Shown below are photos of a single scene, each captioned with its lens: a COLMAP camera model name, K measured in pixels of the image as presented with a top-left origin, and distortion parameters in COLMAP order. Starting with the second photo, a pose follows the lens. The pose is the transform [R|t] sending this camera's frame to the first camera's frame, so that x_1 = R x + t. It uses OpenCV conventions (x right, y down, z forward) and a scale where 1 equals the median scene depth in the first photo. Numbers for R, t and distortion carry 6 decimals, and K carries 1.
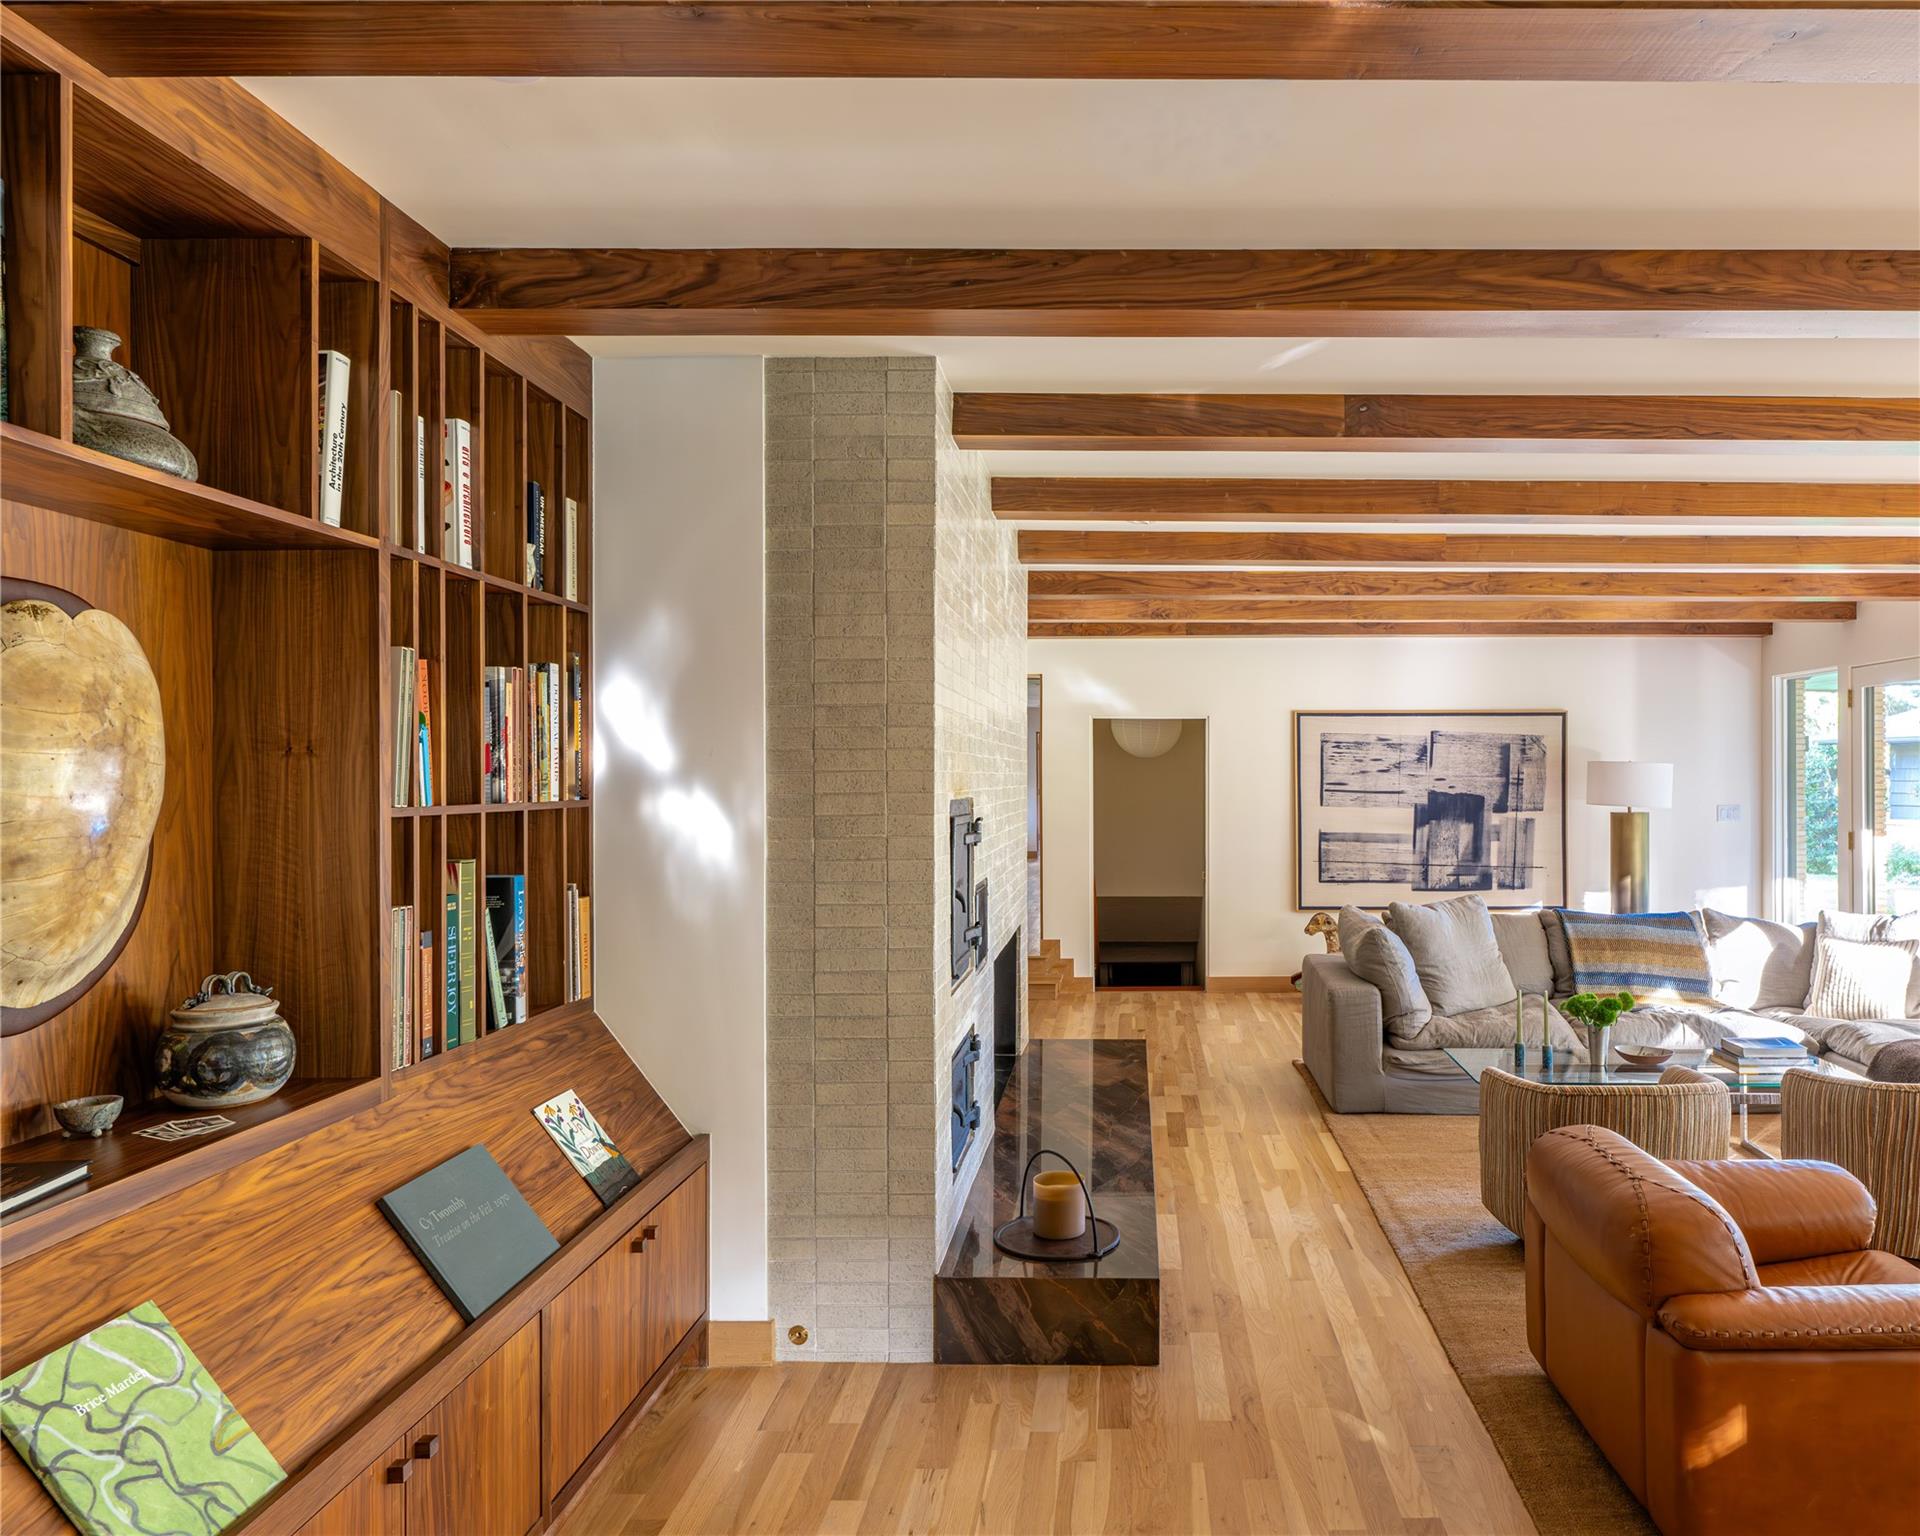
lens RADIAL K [[1021.3, 0, 961.6], [0, 1021.3, 776.6], [0, 0, 1]] dist [-0.000008, 0.001069]
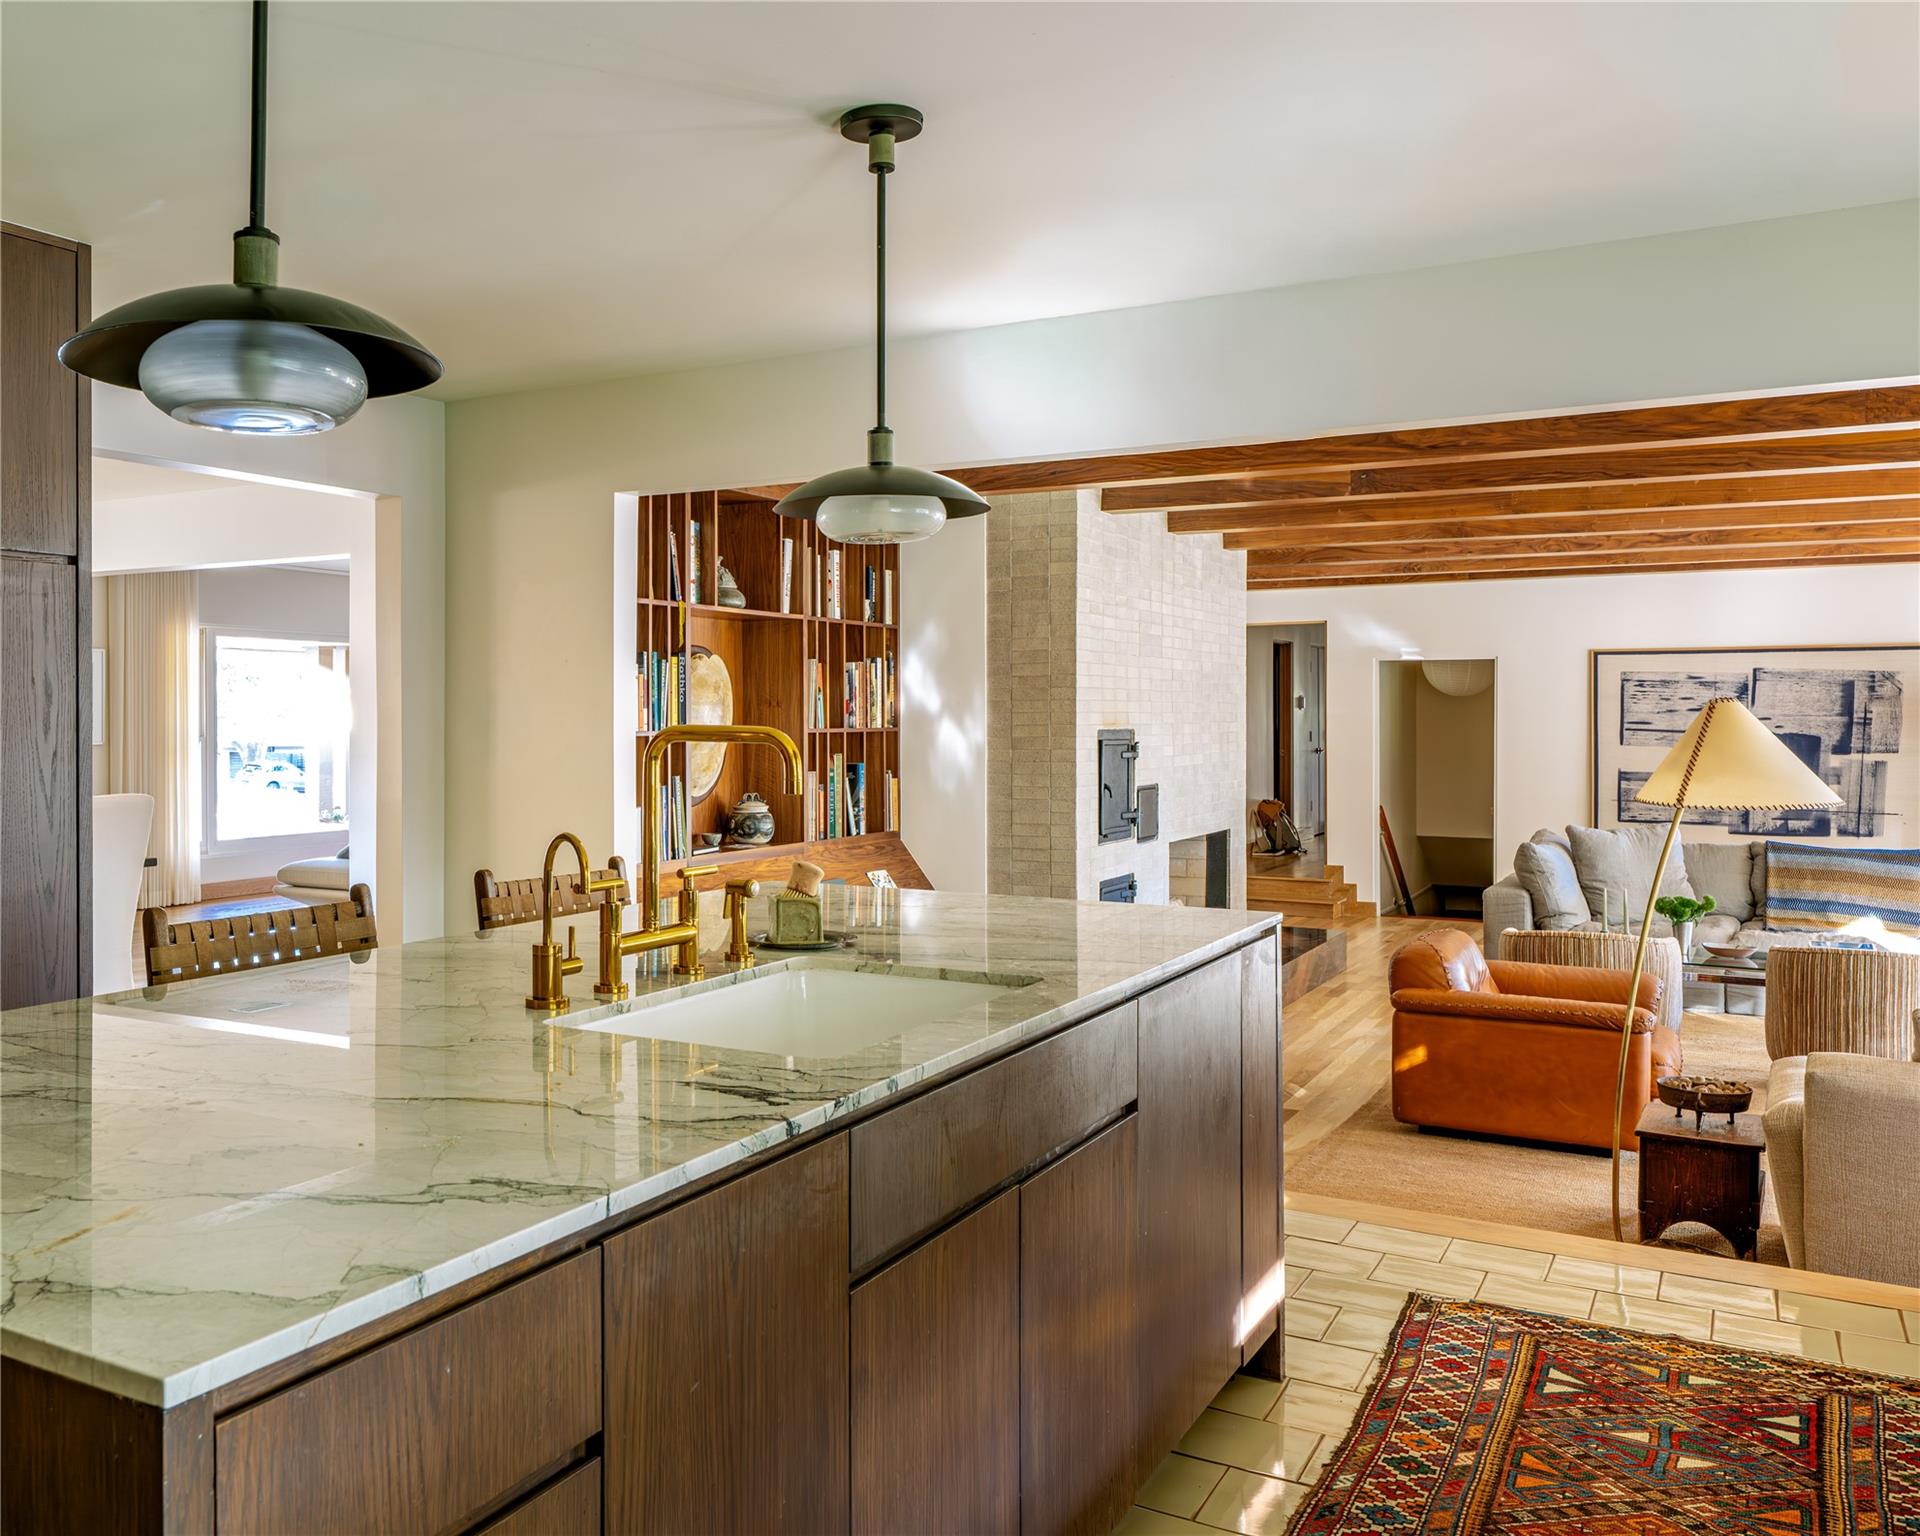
lens RADIAL K [[1586.2, 0, 956.4], [0, 1586.2, 766.6], [0, 0, 1]] dist [-0.000615, -0.005893]
pose [[0.919910, 0.014774, -0.391851, 0.874111], [-0.001354, 0.999404, 0.034501, -0.006188], [0.392127, -0.031208, 0.919381, -1.637622]]
